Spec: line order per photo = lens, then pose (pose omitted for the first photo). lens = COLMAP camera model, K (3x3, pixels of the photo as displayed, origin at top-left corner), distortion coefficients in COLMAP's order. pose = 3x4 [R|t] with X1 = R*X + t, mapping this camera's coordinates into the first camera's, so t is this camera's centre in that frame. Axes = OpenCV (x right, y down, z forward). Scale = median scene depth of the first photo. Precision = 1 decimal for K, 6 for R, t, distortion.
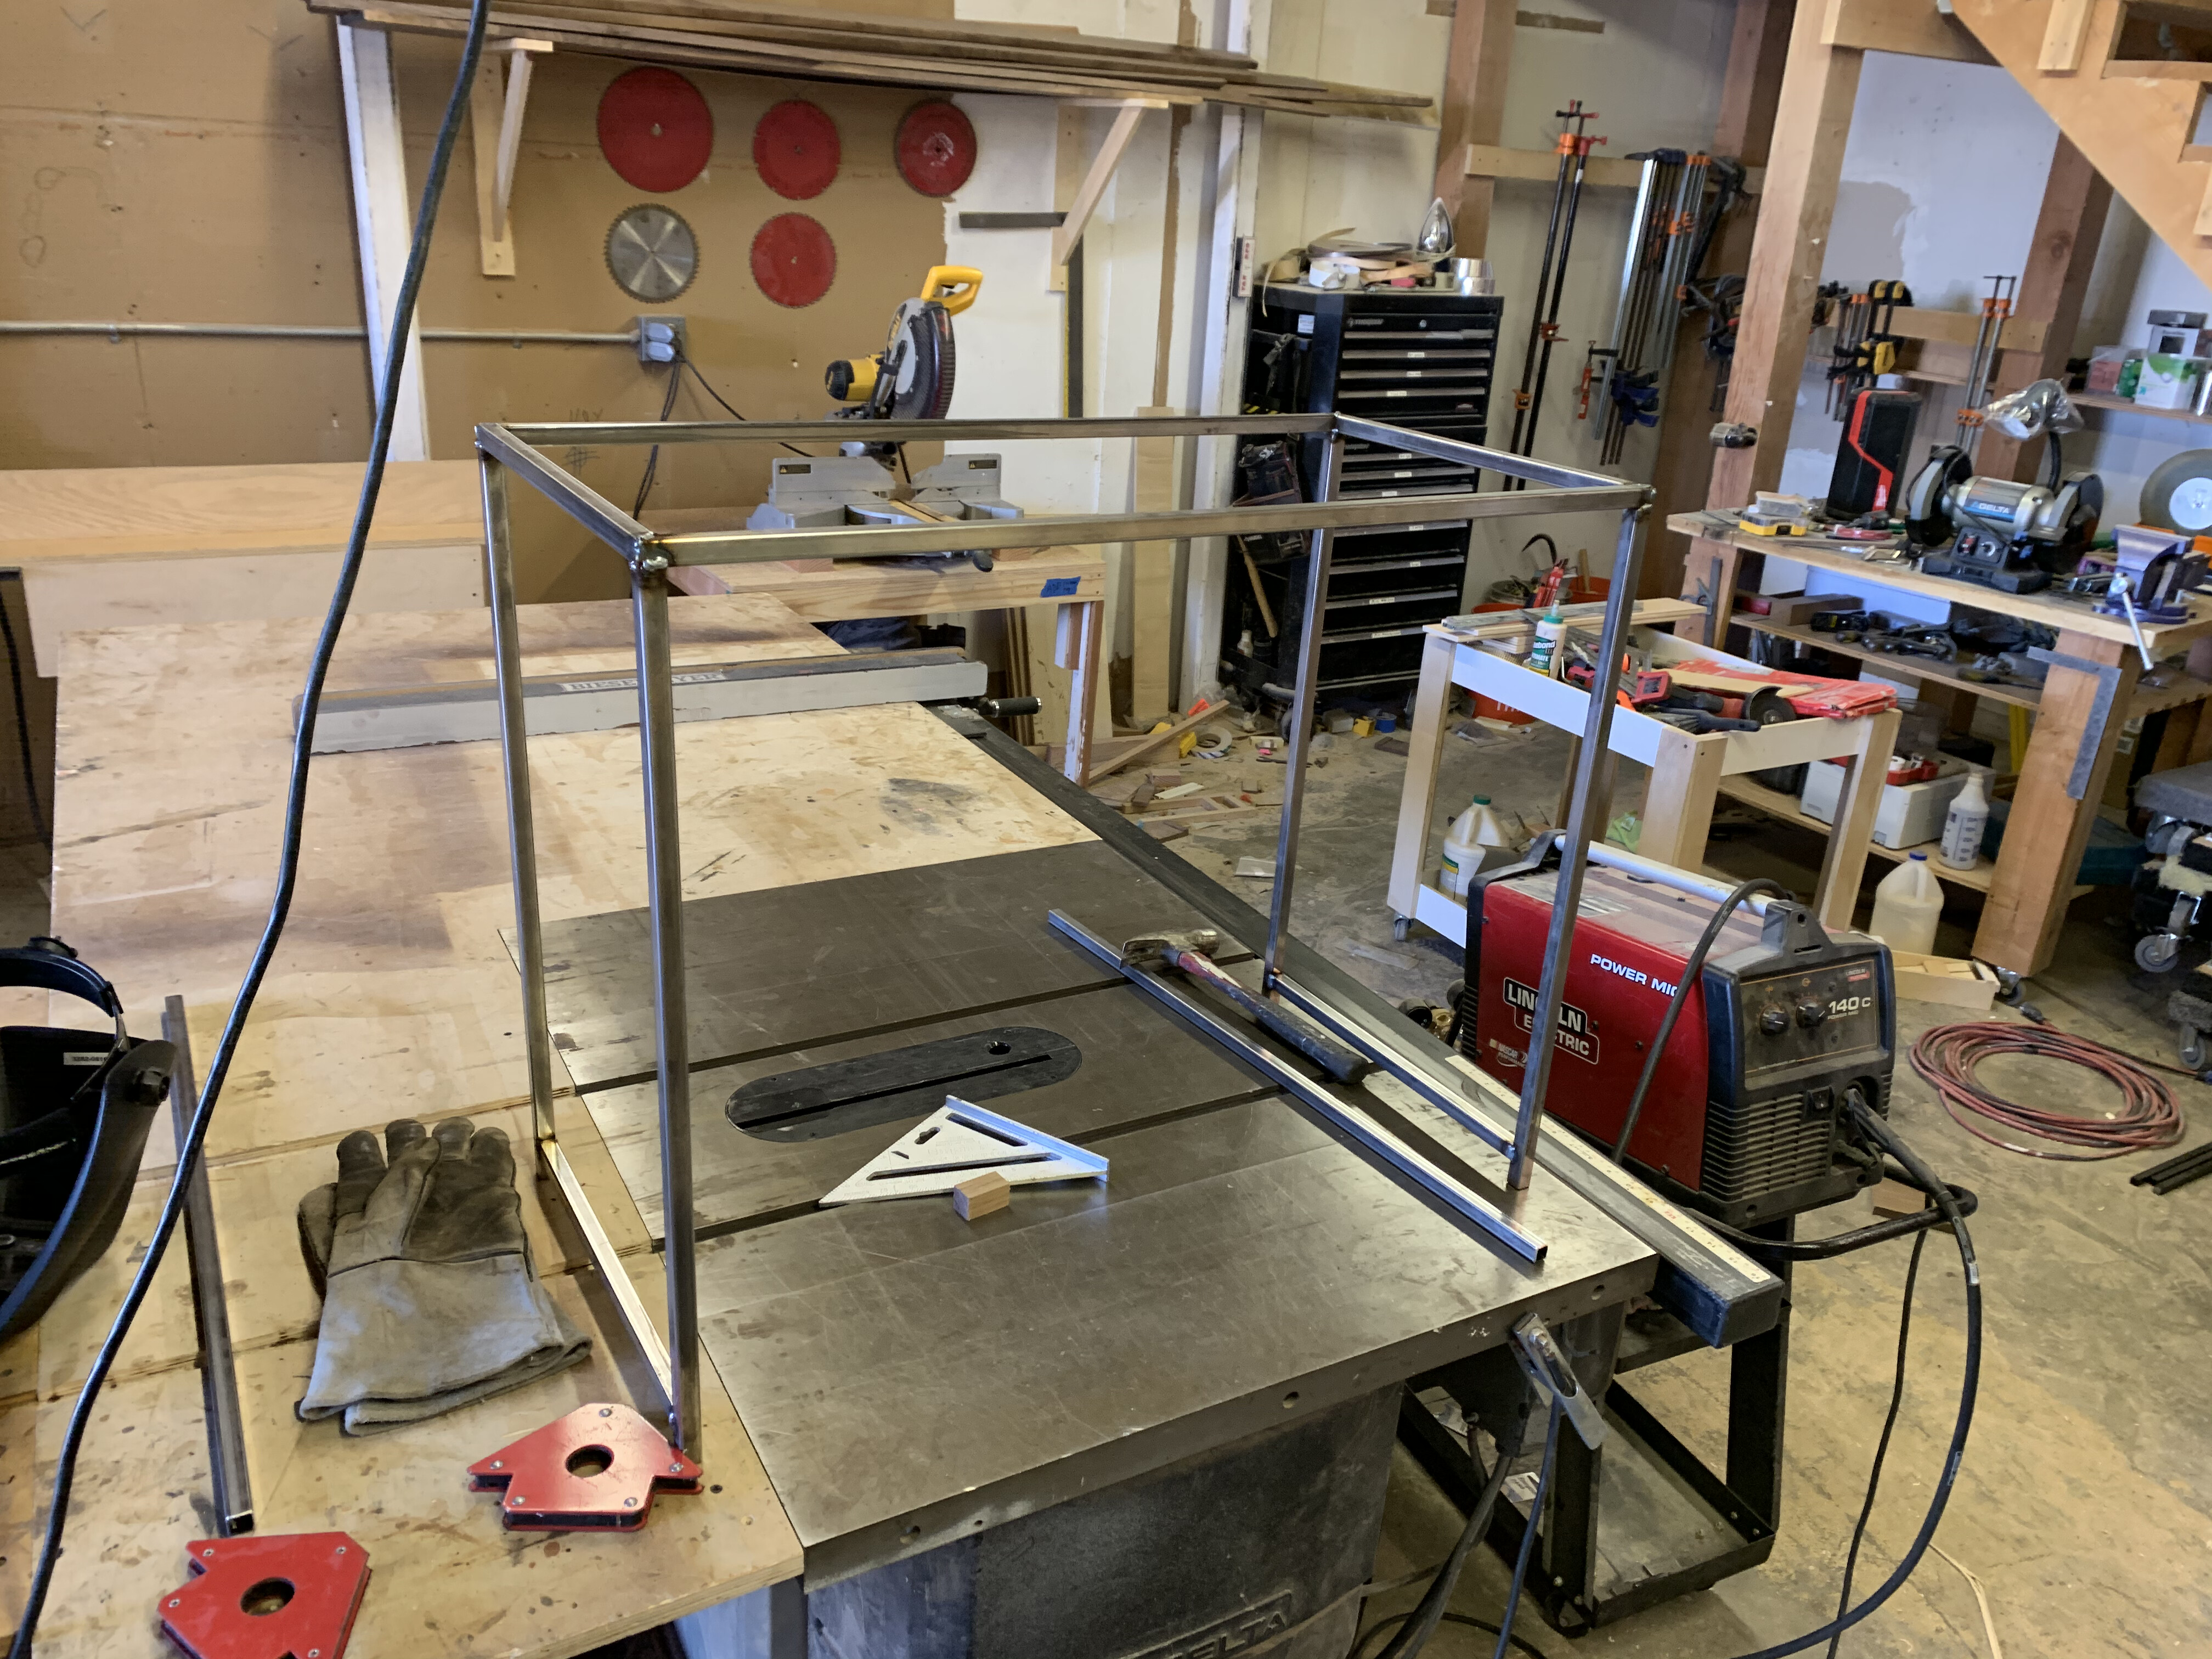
lens RADIAL K [[1711.7, 0, 1102.2], [0, 1711.7, 837.4], [0, 0, 1]] dist [0.043816, -0.034134]
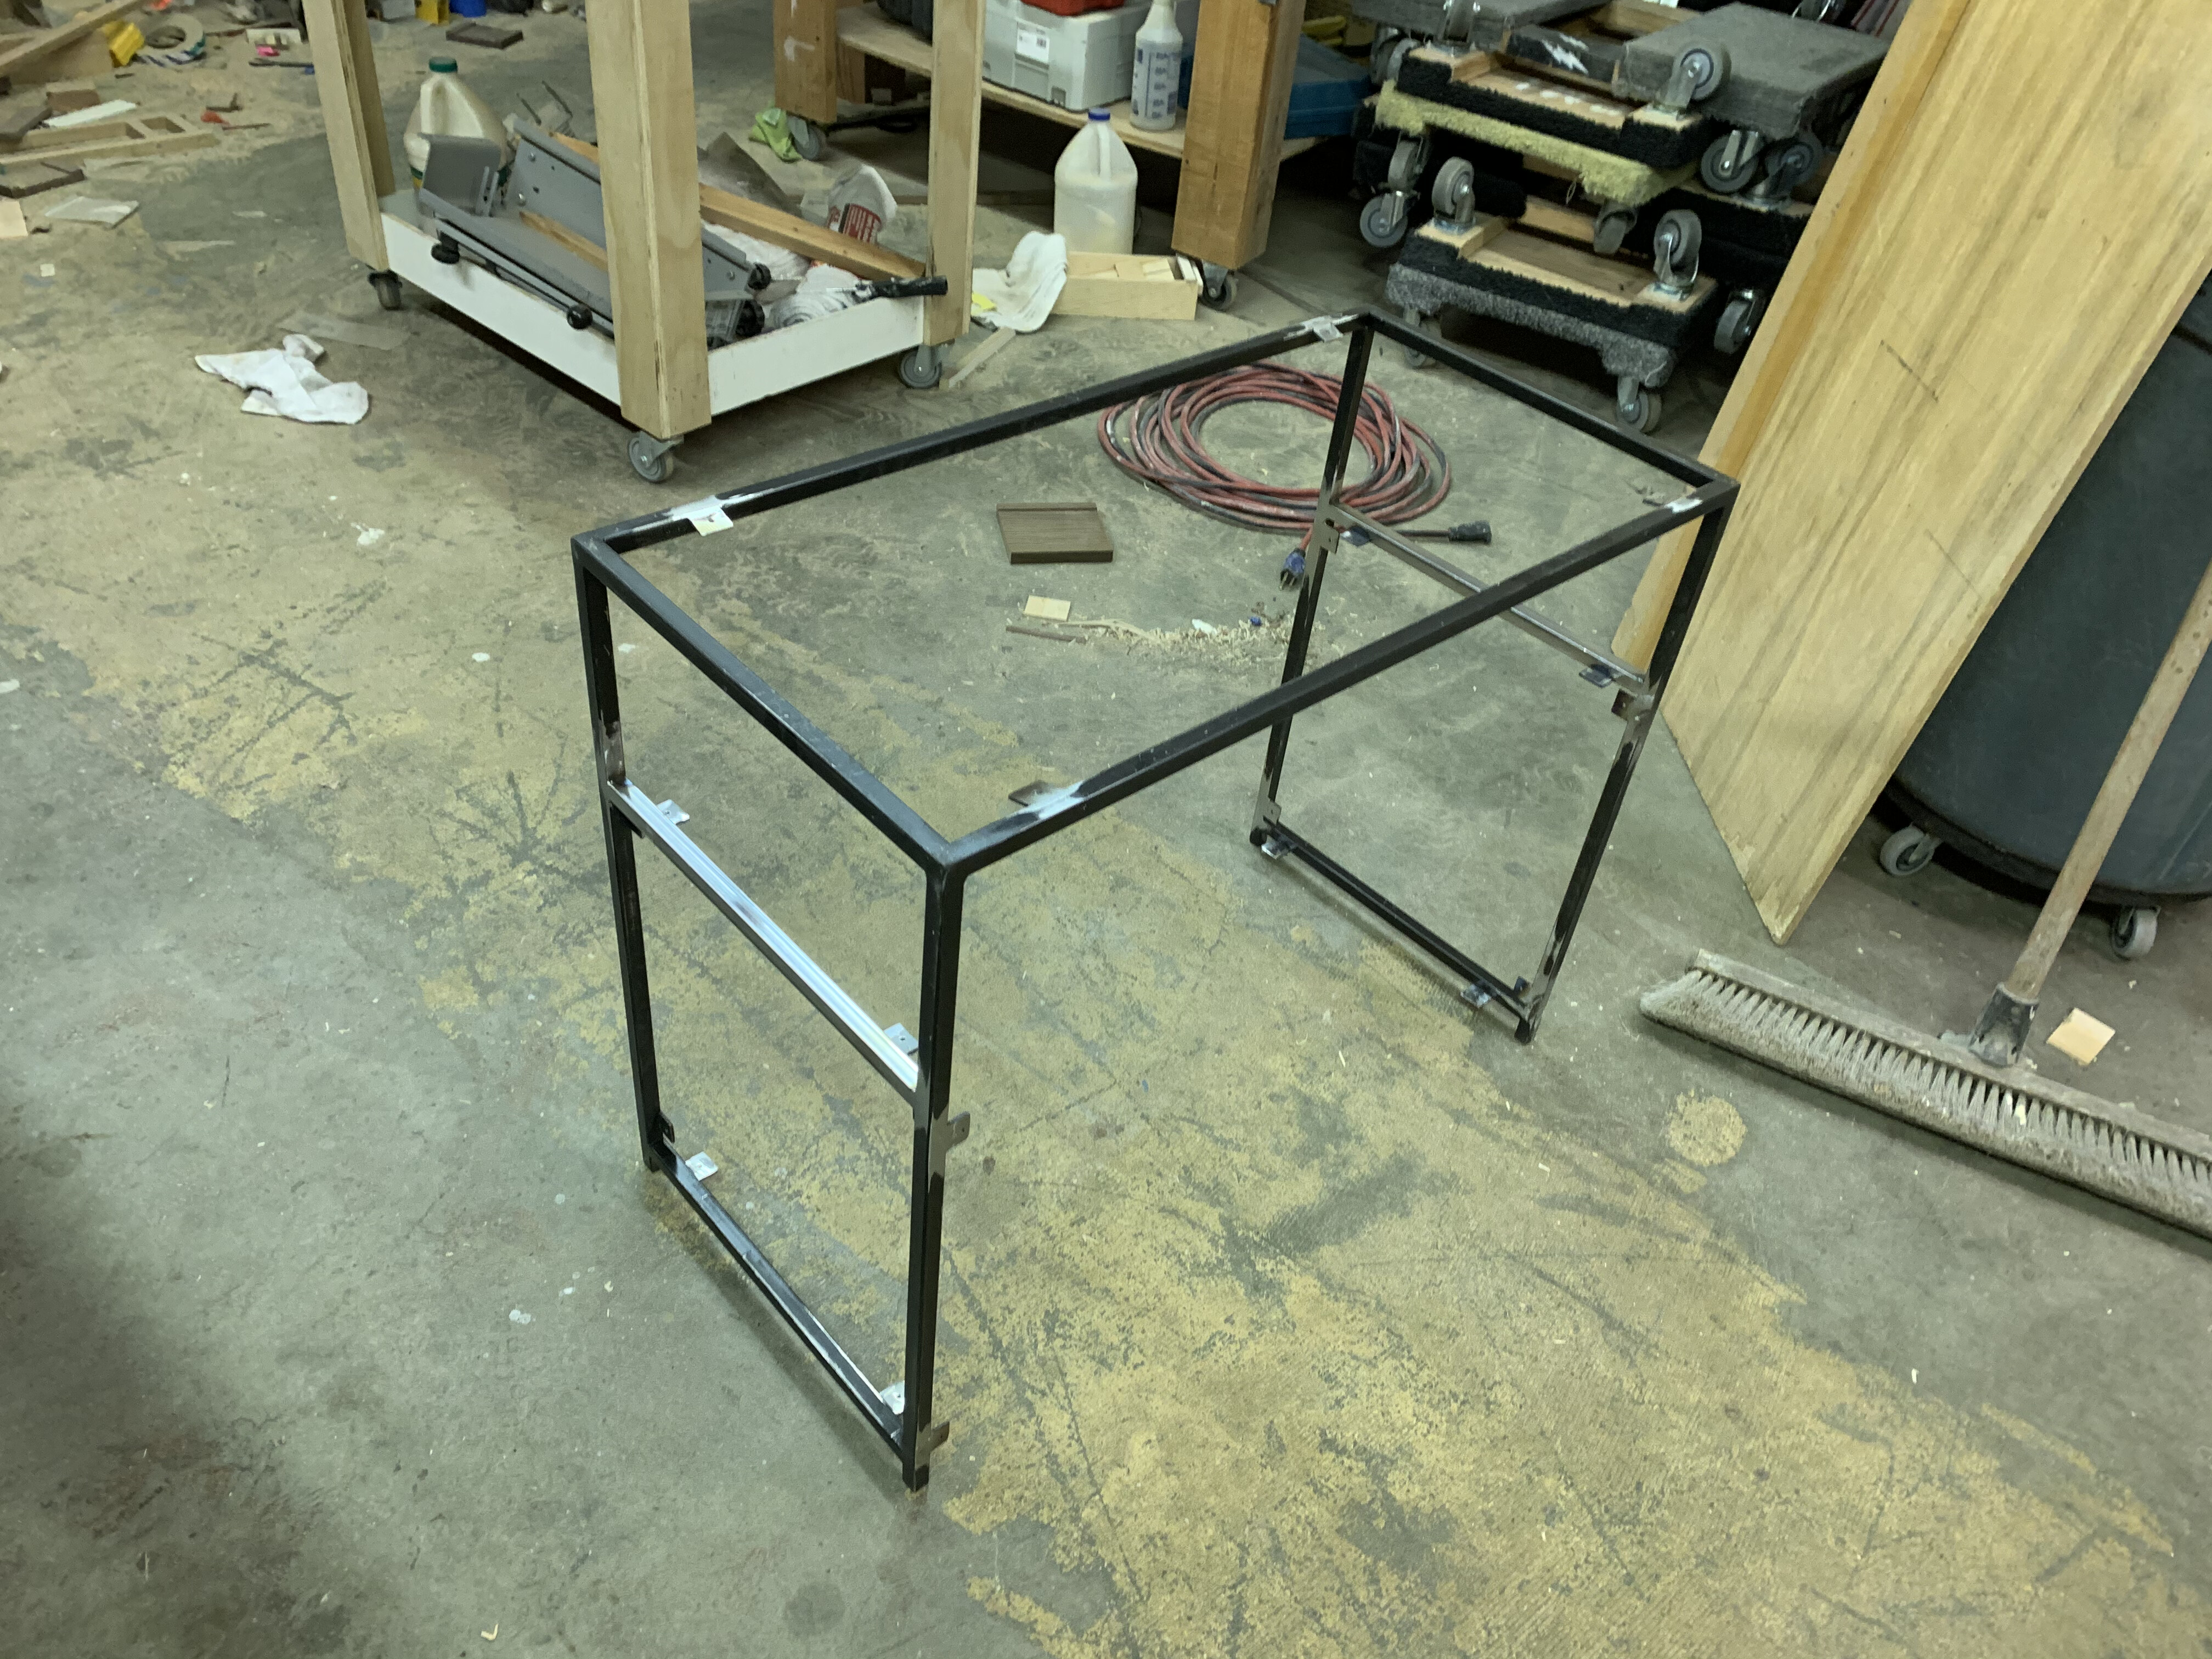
lens RADIAL K [[1711.7, 0, 1105.2], [0, 1711.7, 823.0], [0, 0, 1]] dist [0.043816, -0.034134]
pose [[0.946350, -0.187534, 0.263158, 0.221839], [0.092098, 0.937124, 0.336624, 0.046856], [-0.309740, -0.294328, 0.904120, 0.236543]]
